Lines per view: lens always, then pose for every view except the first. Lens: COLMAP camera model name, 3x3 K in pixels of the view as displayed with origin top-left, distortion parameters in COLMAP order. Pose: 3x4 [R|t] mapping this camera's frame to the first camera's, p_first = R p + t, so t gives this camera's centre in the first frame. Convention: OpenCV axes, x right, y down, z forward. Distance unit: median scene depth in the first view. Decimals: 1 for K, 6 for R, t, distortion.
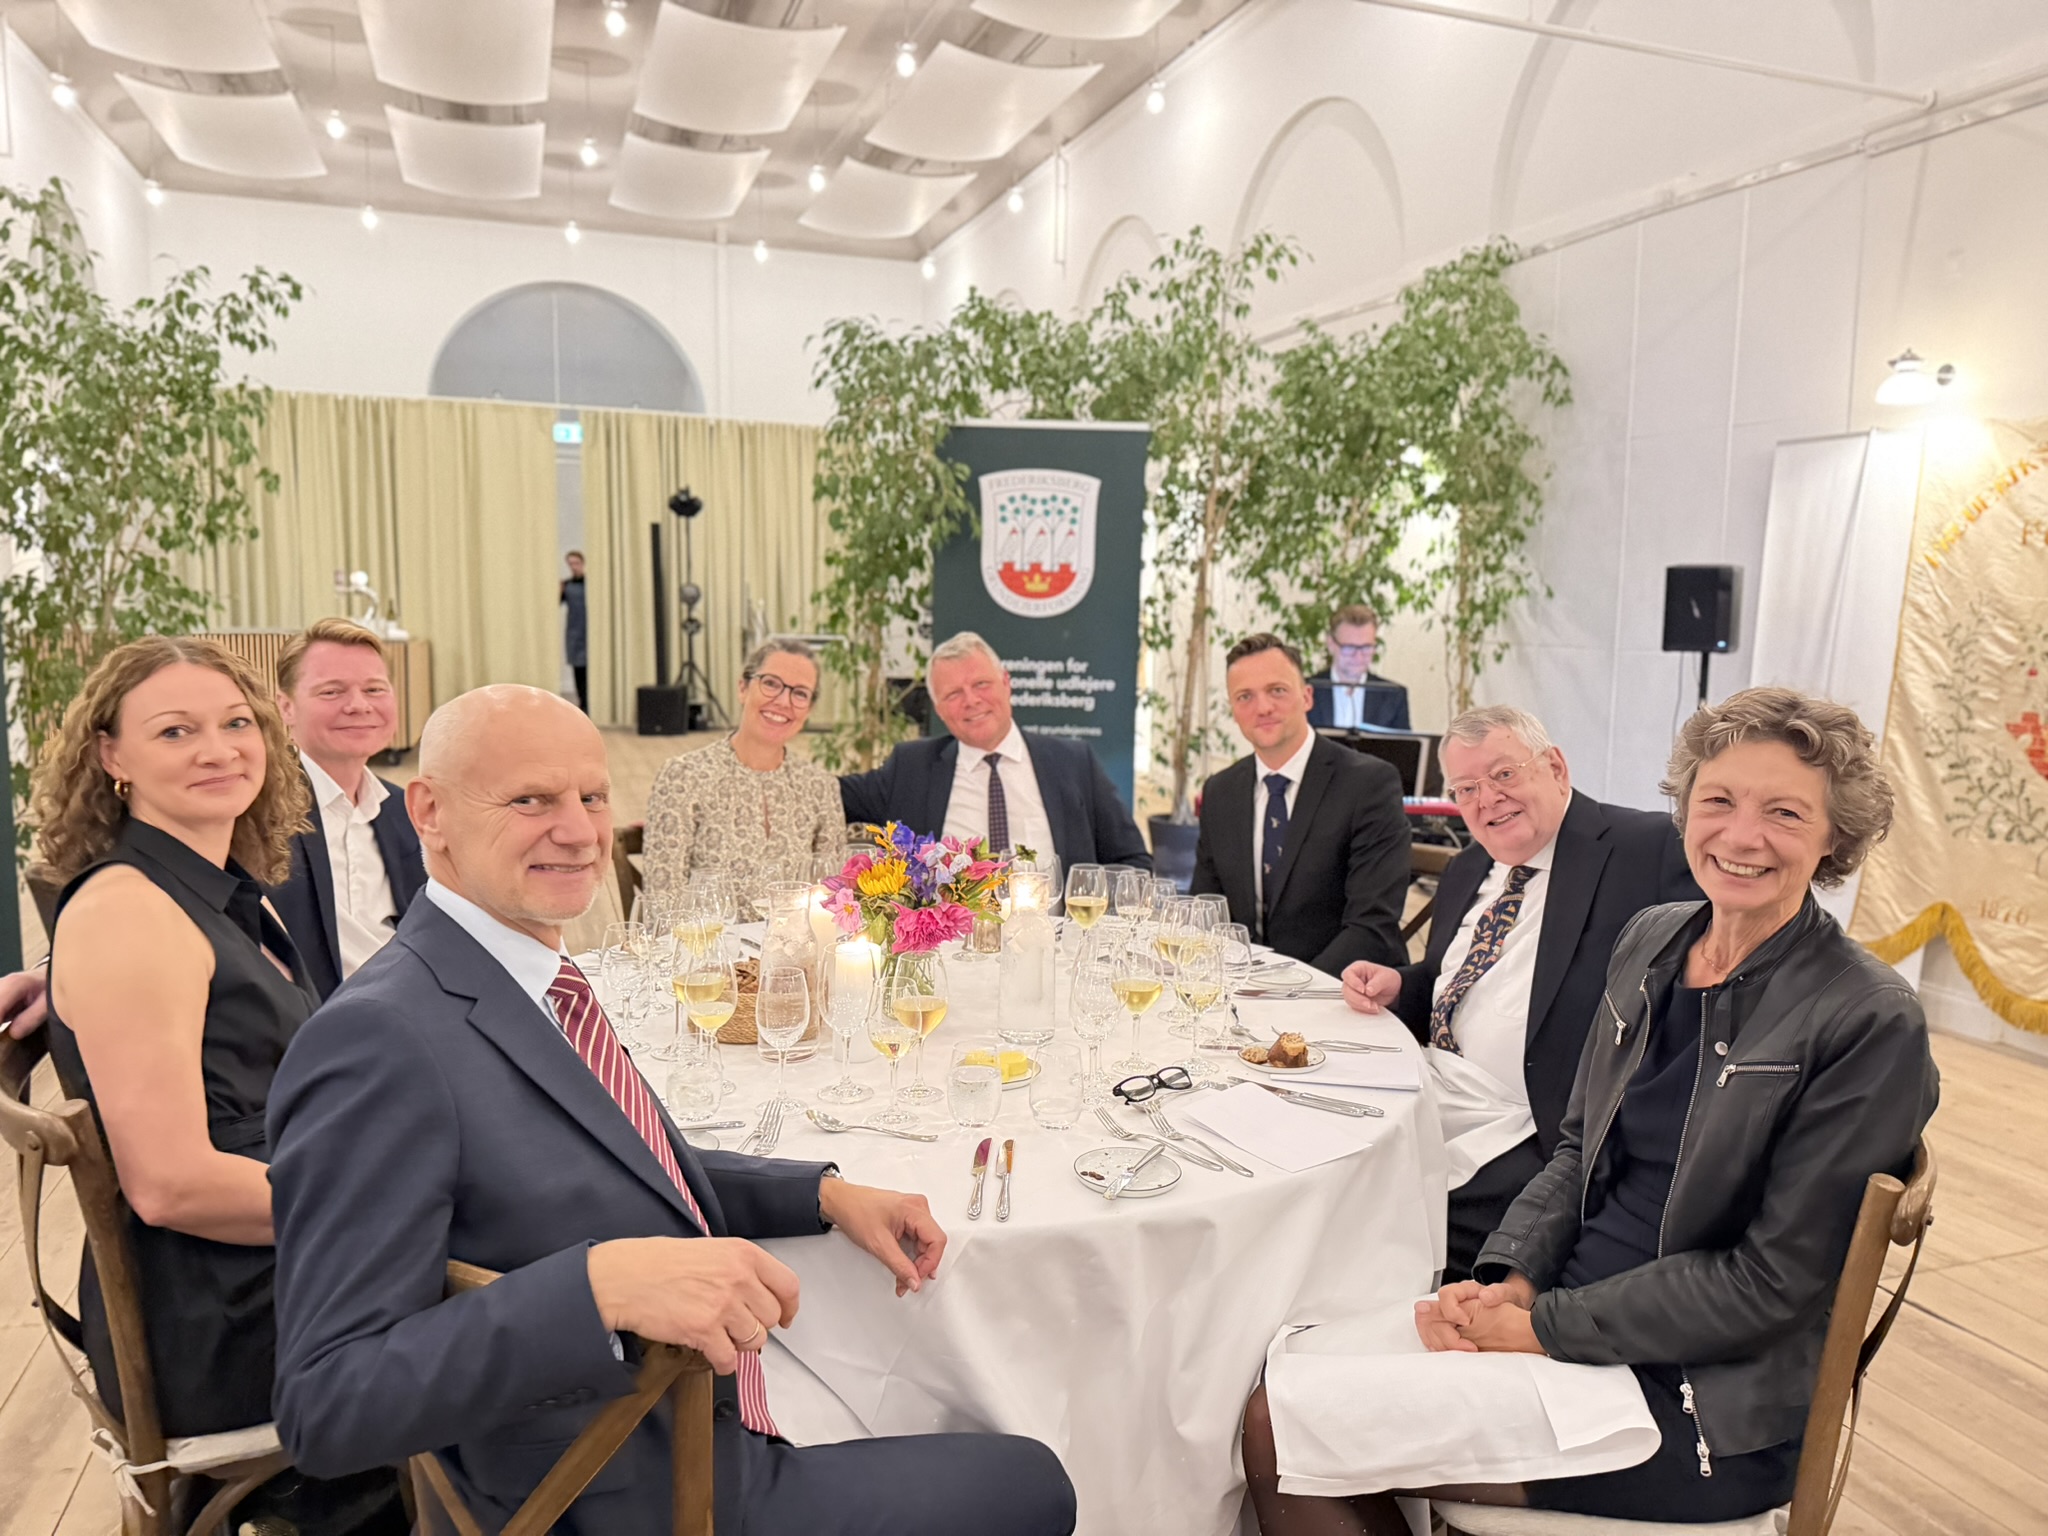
lens RADIAL K [[1443.3, 0, 1060.1], [0, 1443.3, 767.4], [0, 0, 1]] dist [0.064345, -0.062261]
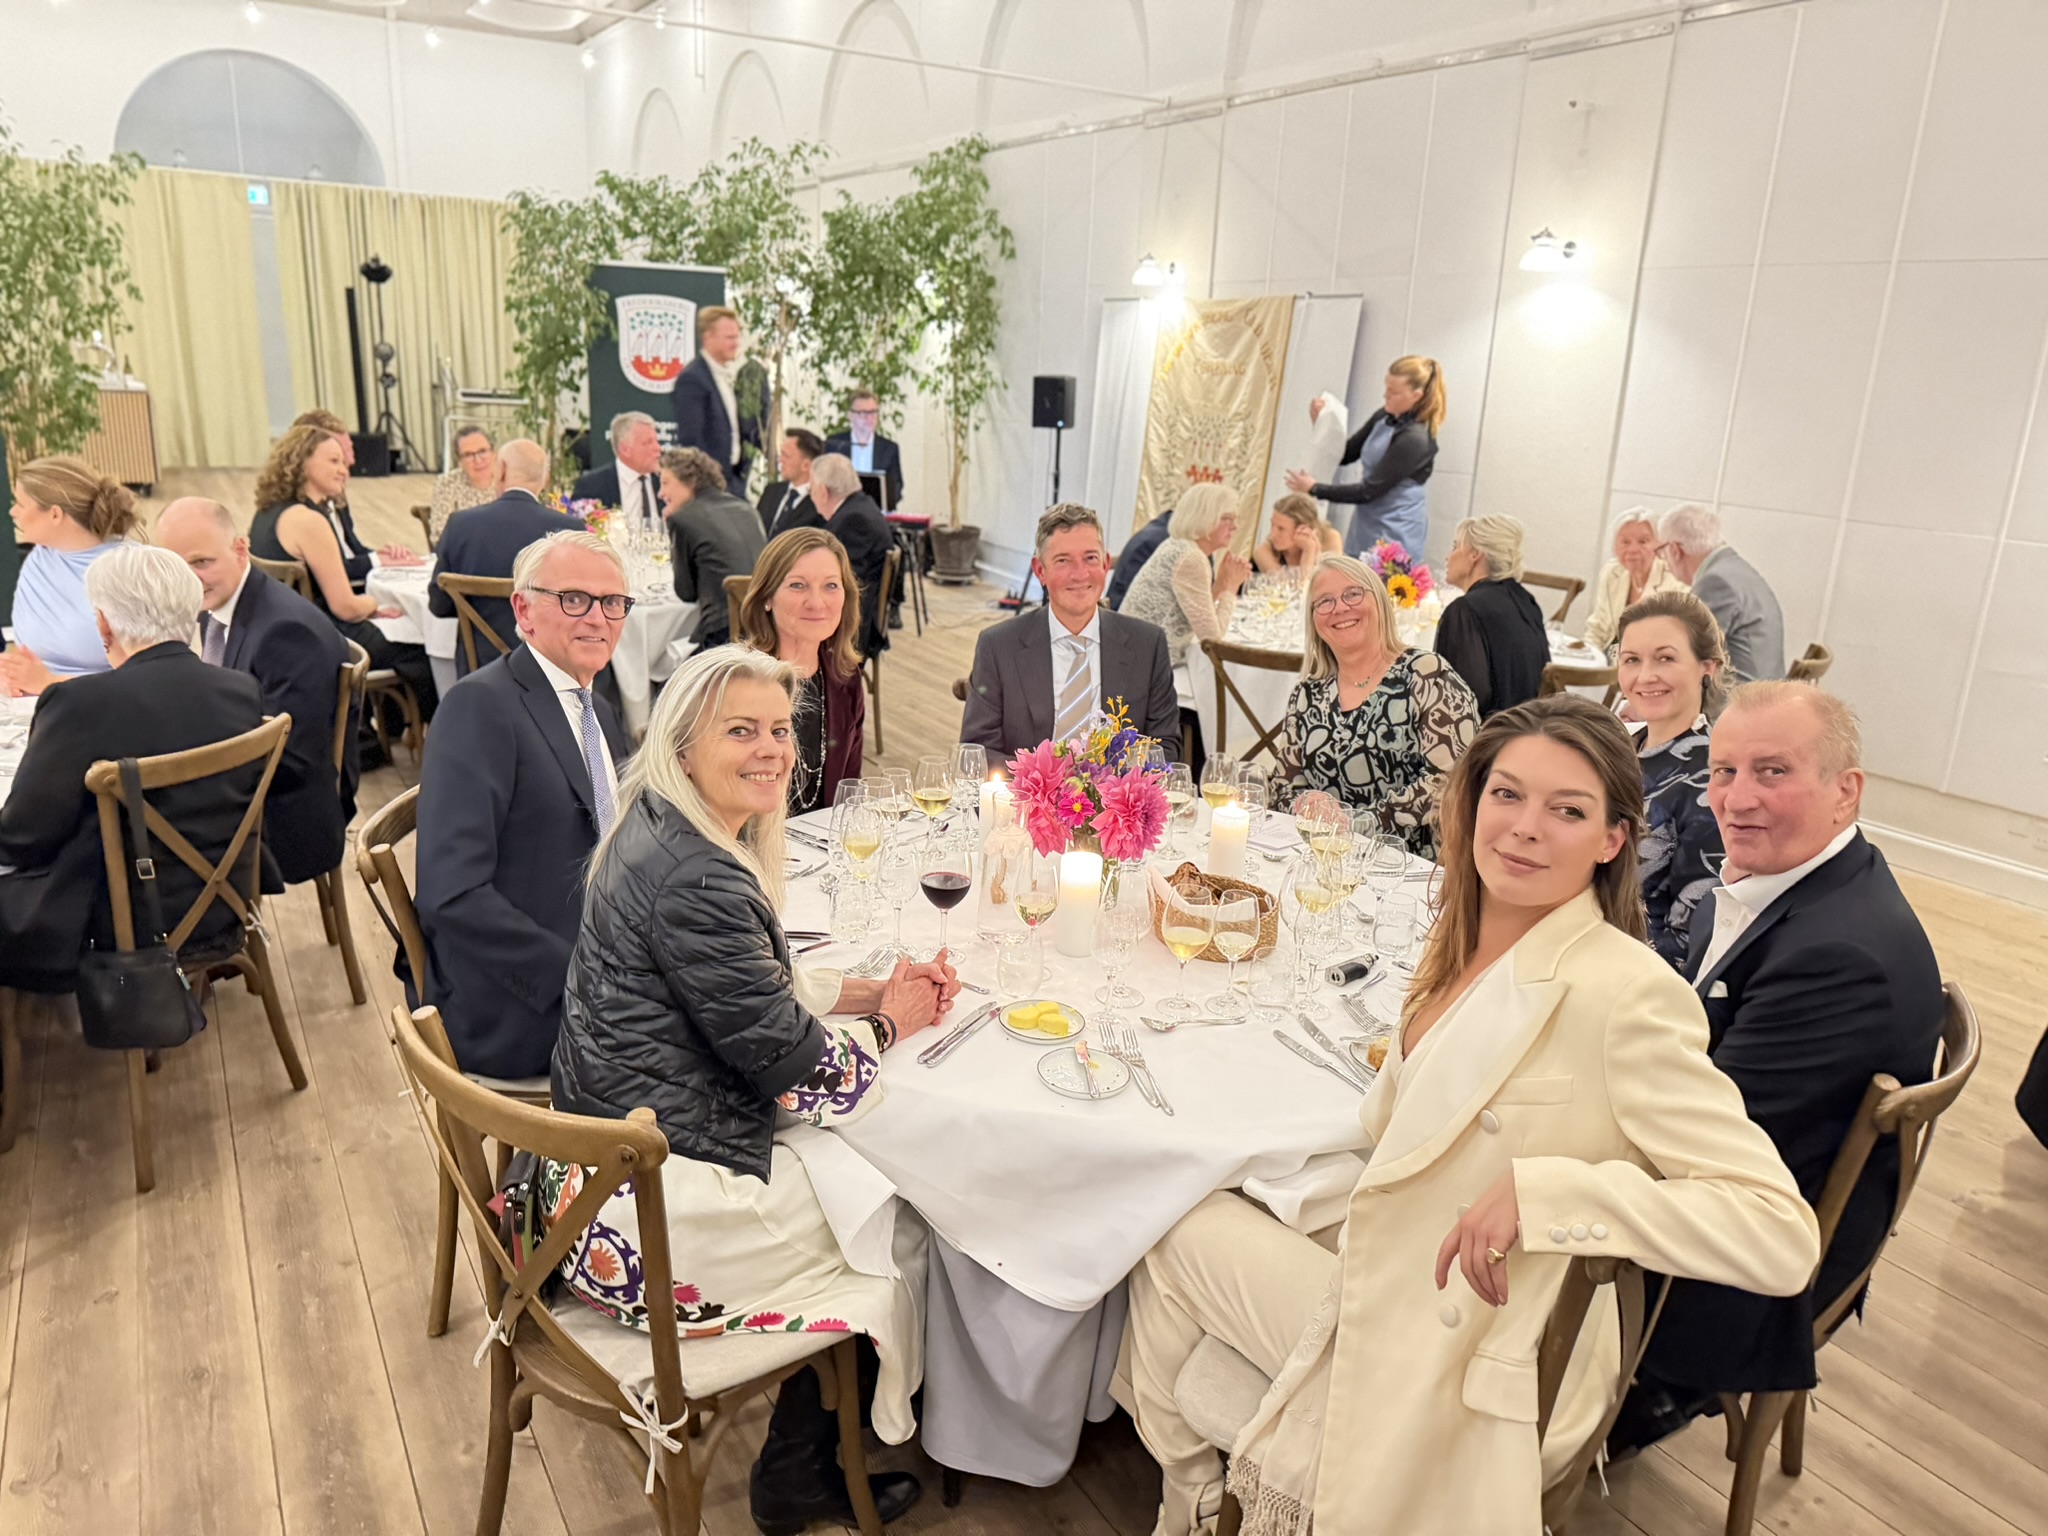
lens RADIAL K [[1444.8, 0, 1024.0], [0, 1444.8, 768.0], [0, 0, 1]] dist [0.184328, -0.394427]
pose [[0.984834, -0.020383, 0.172296, 0.080554], [-0.007370, 0.987264, 0.158919, 0.036509], [-0.173341, -0.157779, 0.972141, -0.602197]]
